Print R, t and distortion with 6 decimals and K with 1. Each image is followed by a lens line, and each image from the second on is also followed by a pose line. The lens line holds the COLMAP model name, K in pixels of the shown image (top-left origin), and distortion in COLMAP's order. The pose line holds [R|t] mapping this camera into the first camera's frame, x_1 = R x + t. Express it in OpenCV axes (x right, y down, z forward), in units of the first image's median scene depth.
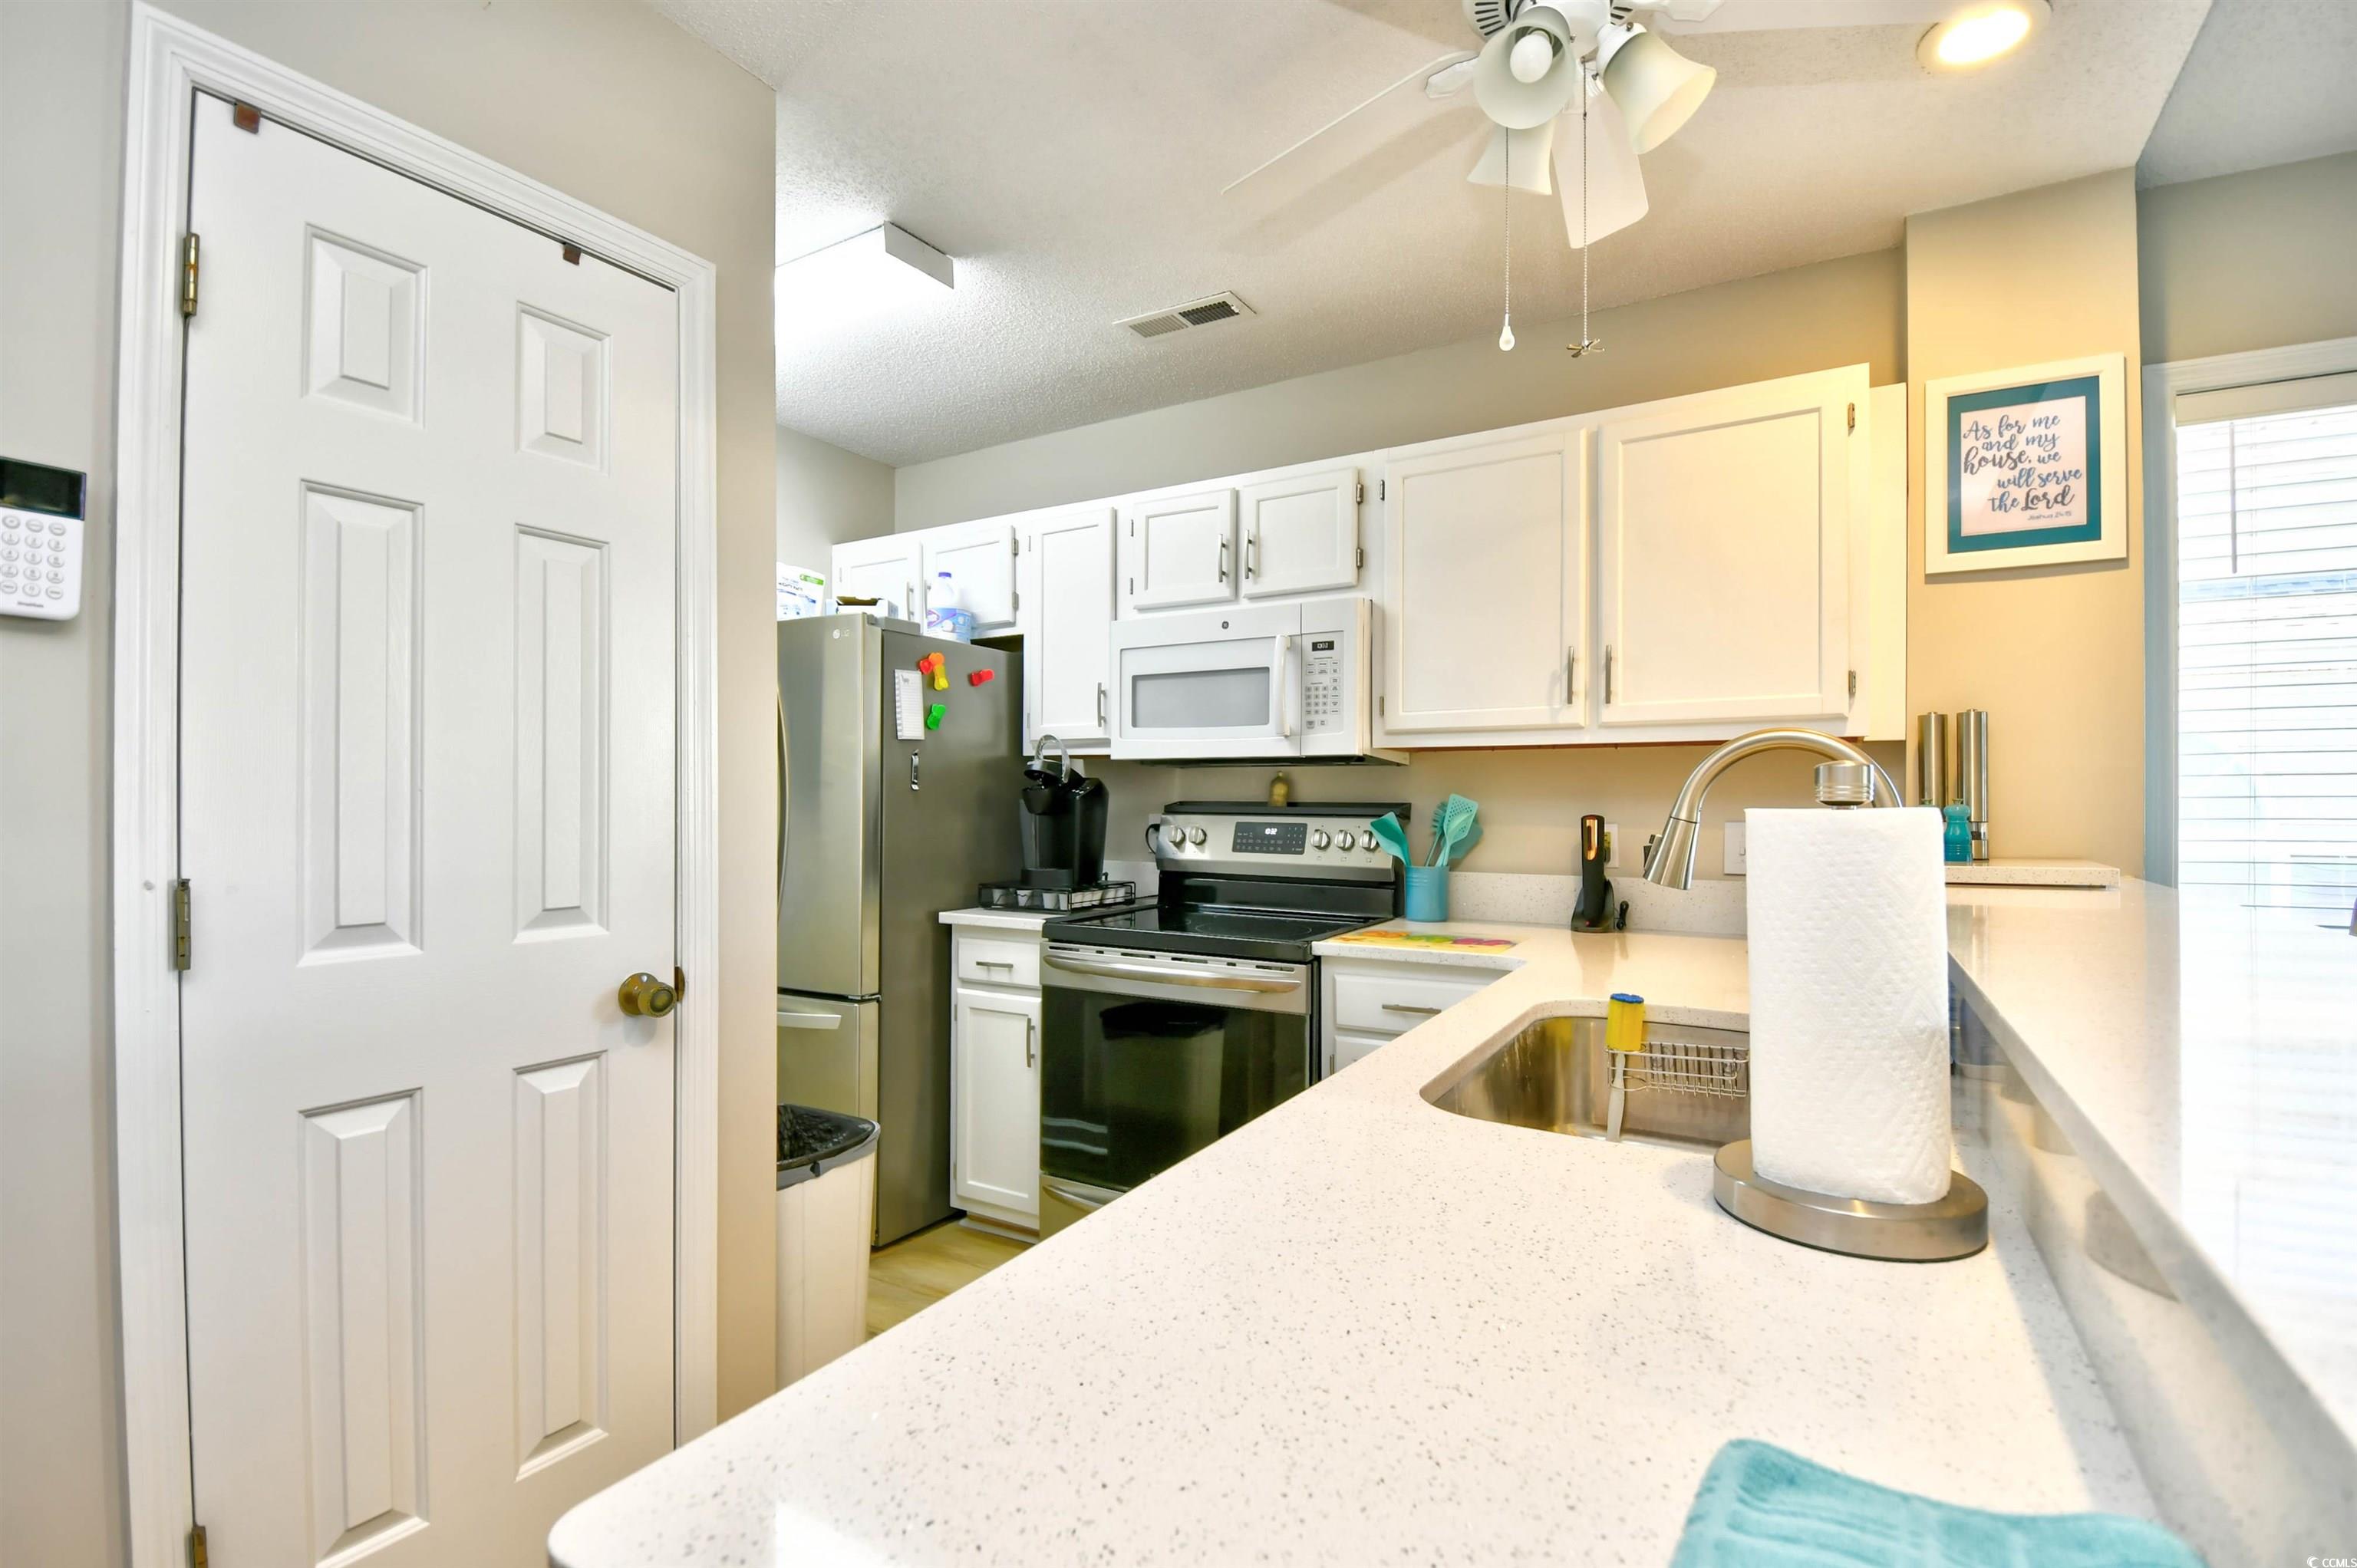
lens RADIAL K [[1028.9, 0, 1161.0], [0, 1028.9, 797.8], [0, 0, 1]] dist [0.004193, -0.013611]
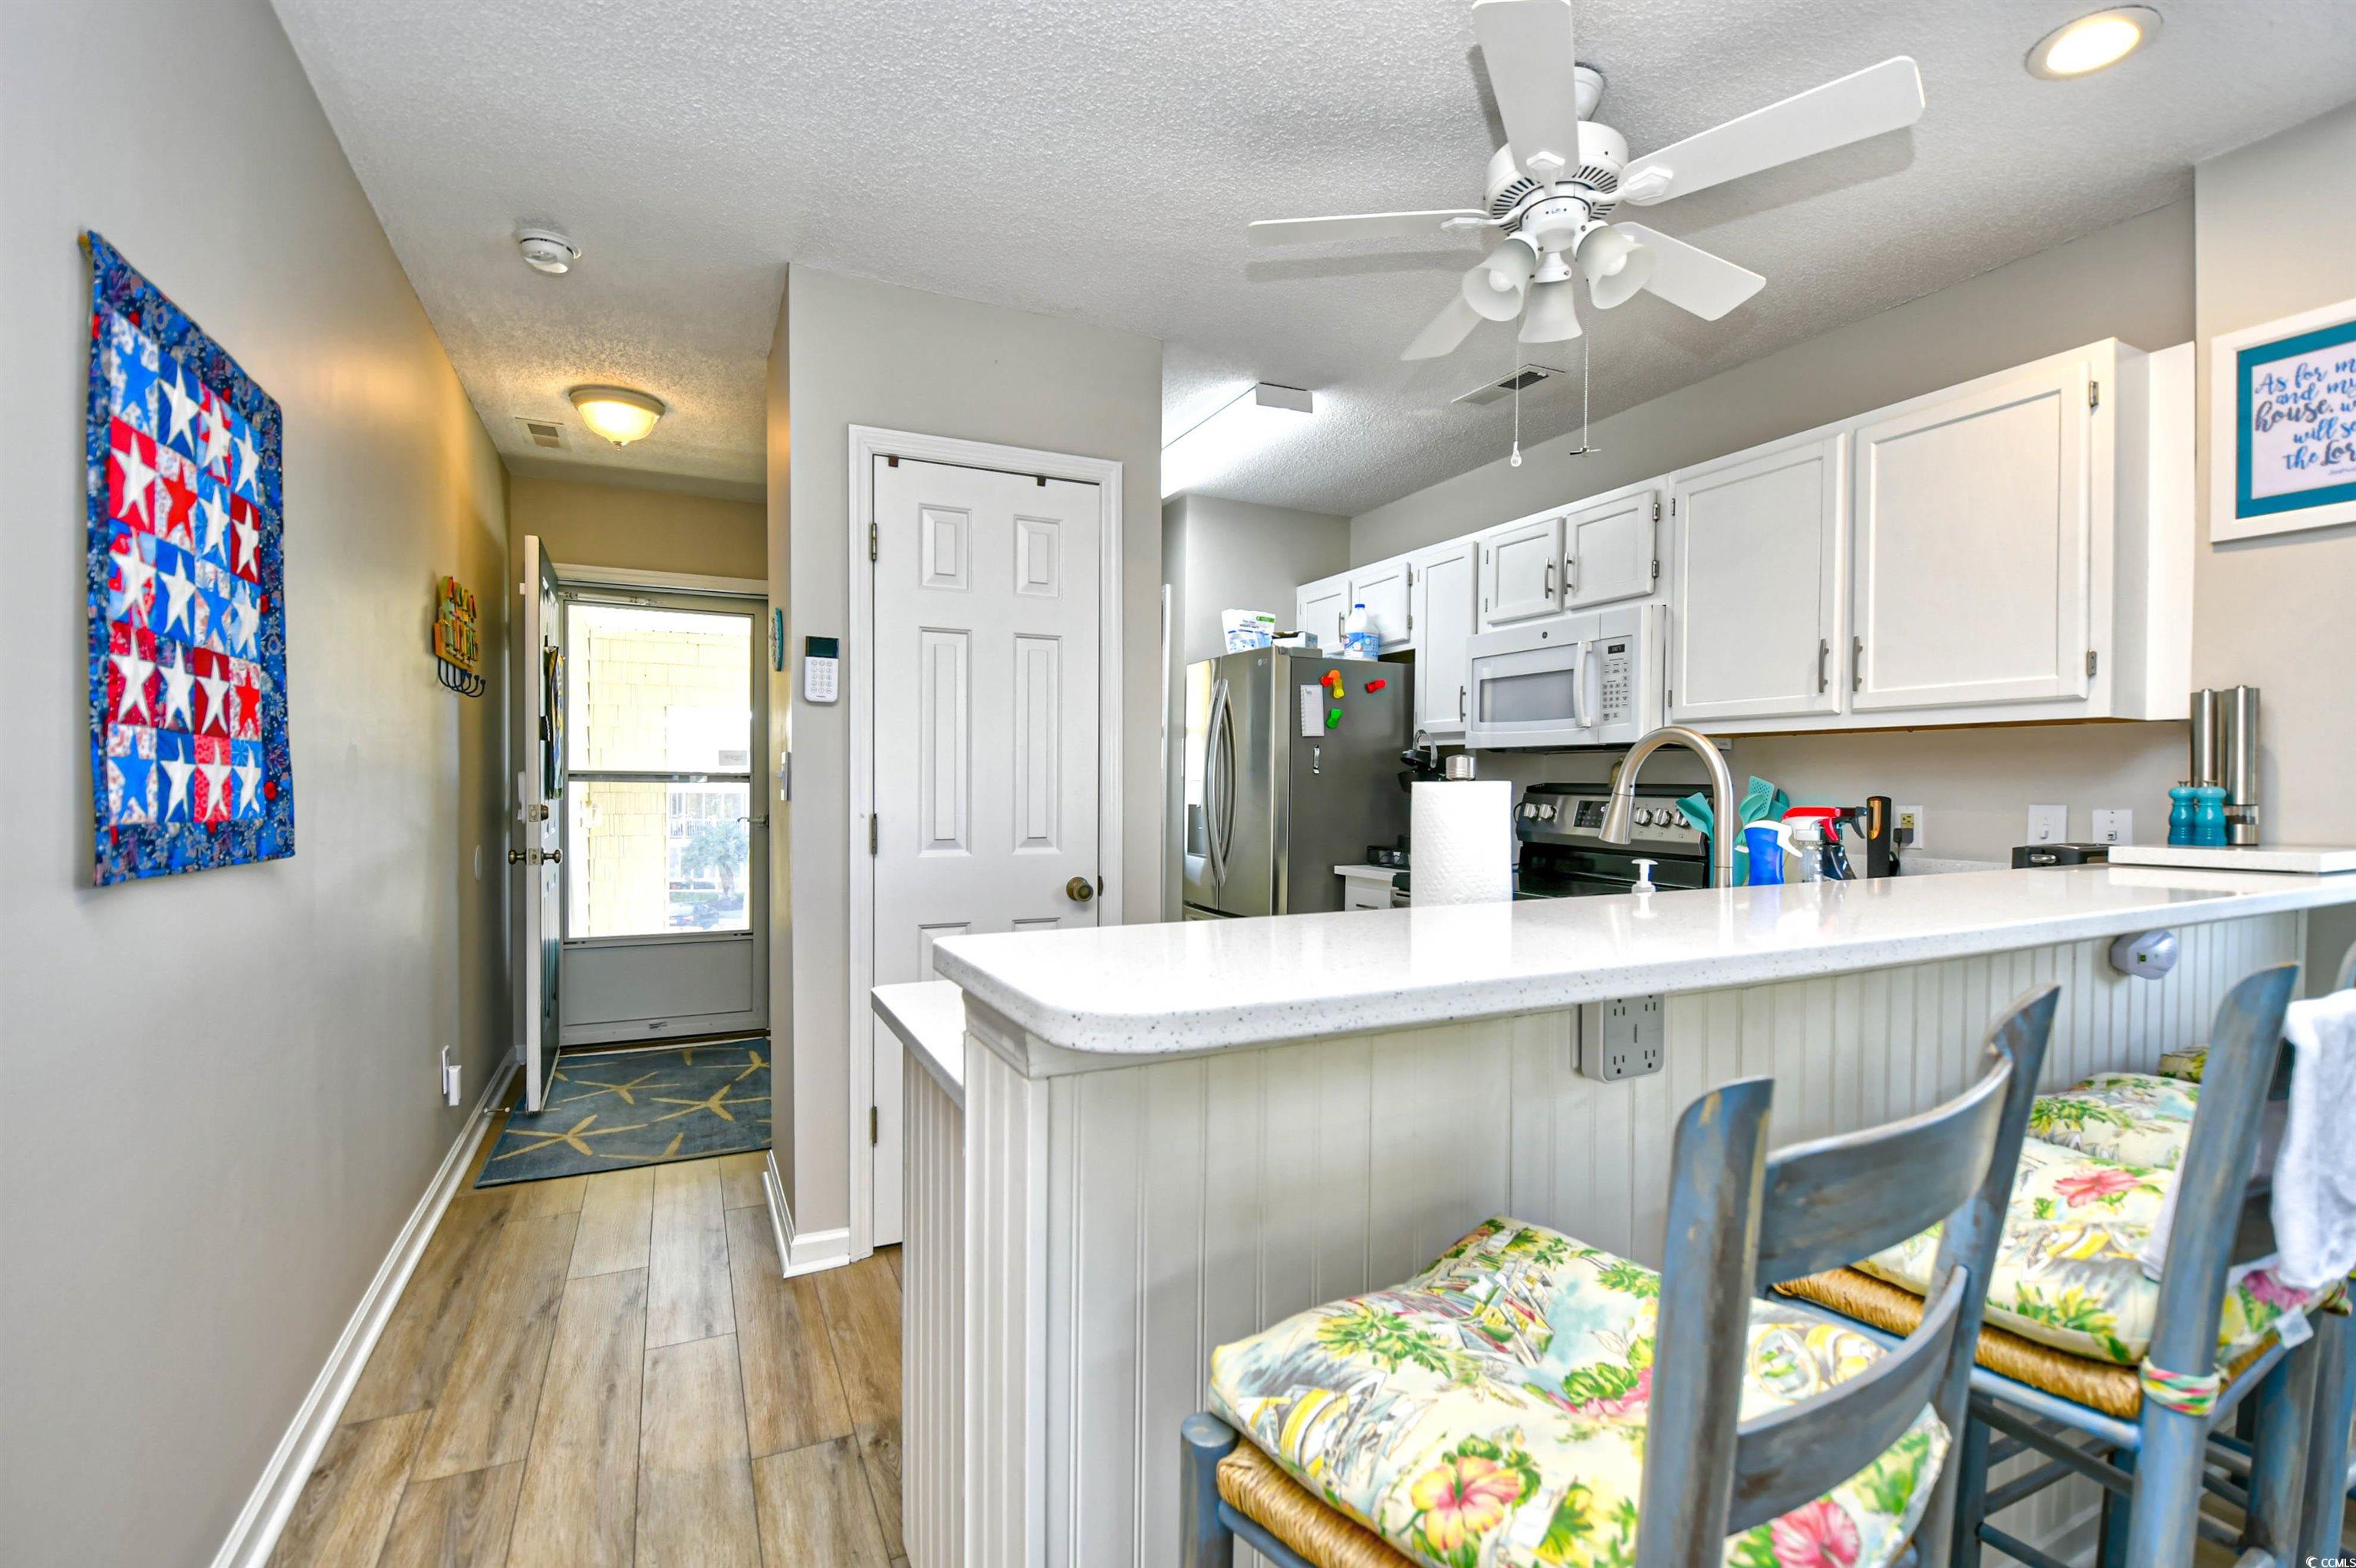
lens RADIAL K [[1028.4, 0, 1199.0], [0, 1028.4, 791.1], [0, 0, 1]] dist [0.004193, -0.013611]
pose [[0.847794, 0.006755, -0.530282, 0.370130], [-0.002652, 0.999960, 0.008498, 0.004296], [0.530318, -0.005798, 0.847779, -0.235149]]
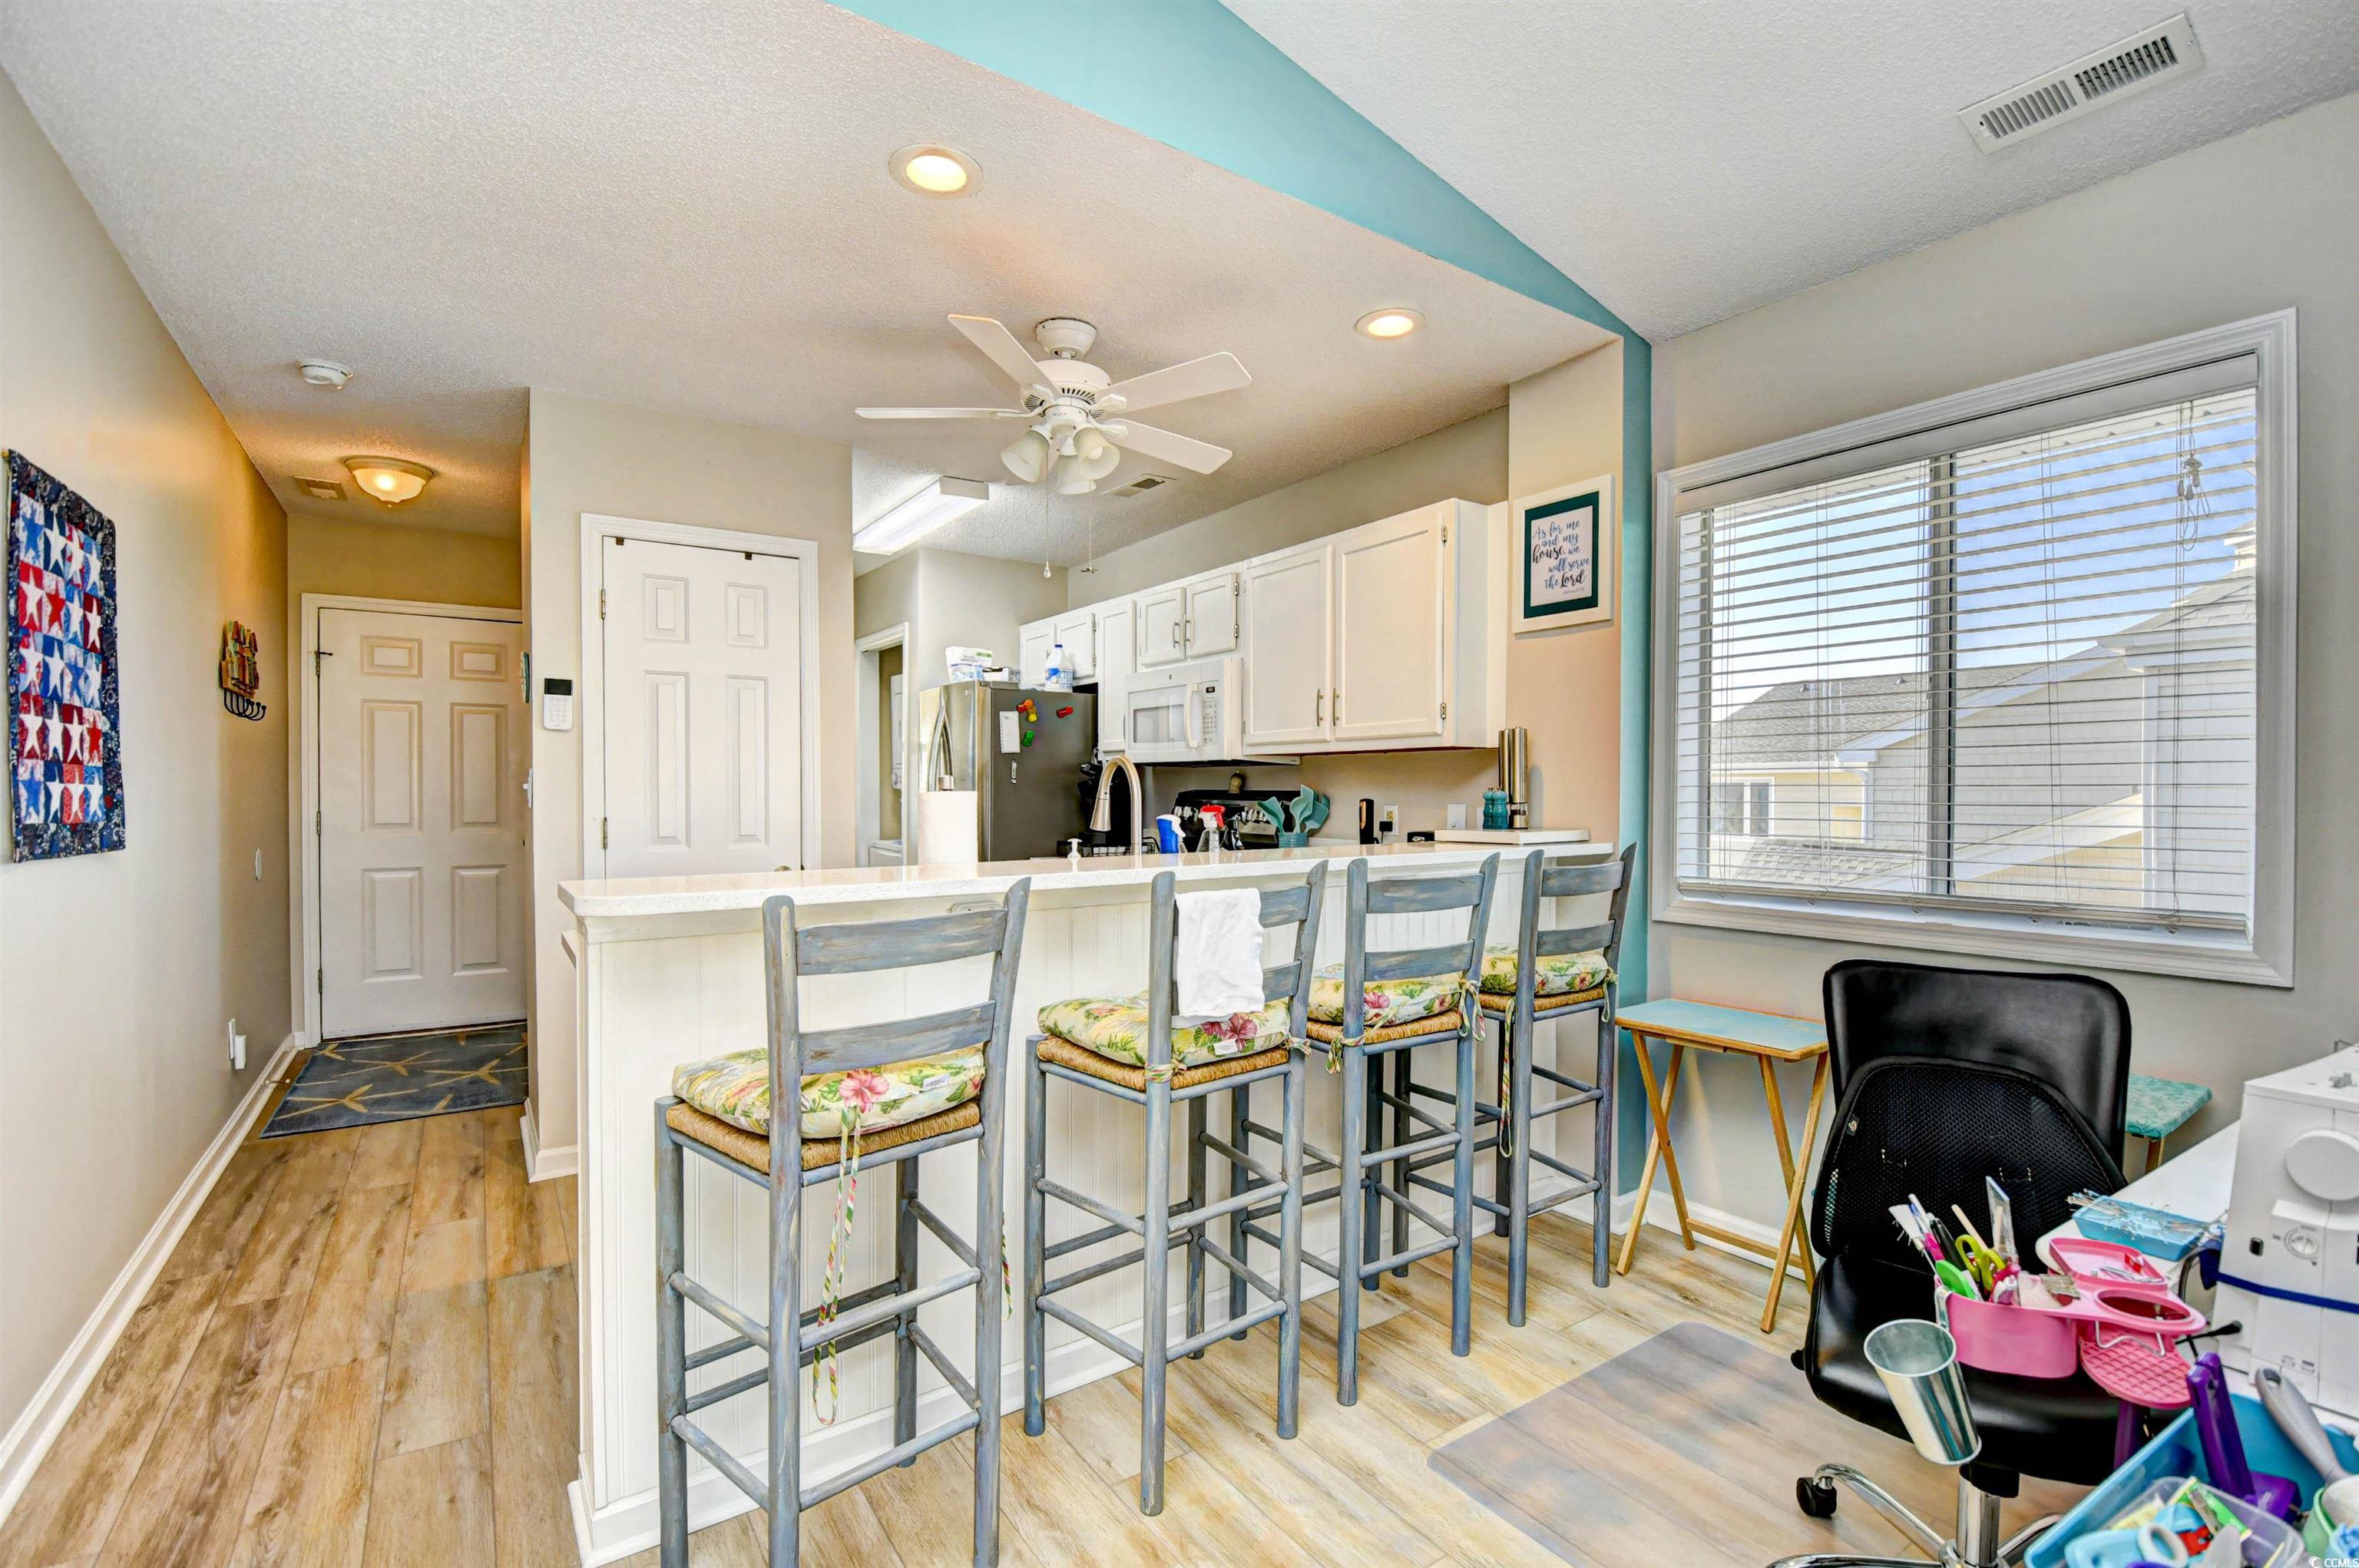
lens RADIAL K [[1029.8, 0, 1196.7], [0, 1029.8, 795.8], [0, 0, 1]] dist [0.004193, -0.013611]
pose [[0.913770, 0.000697, -0.406231, 0.758087], [0.001878, 0.999981, 0.005942, 0.002434], [0.406228, -0.006193, 0.913751, -0.422092]]
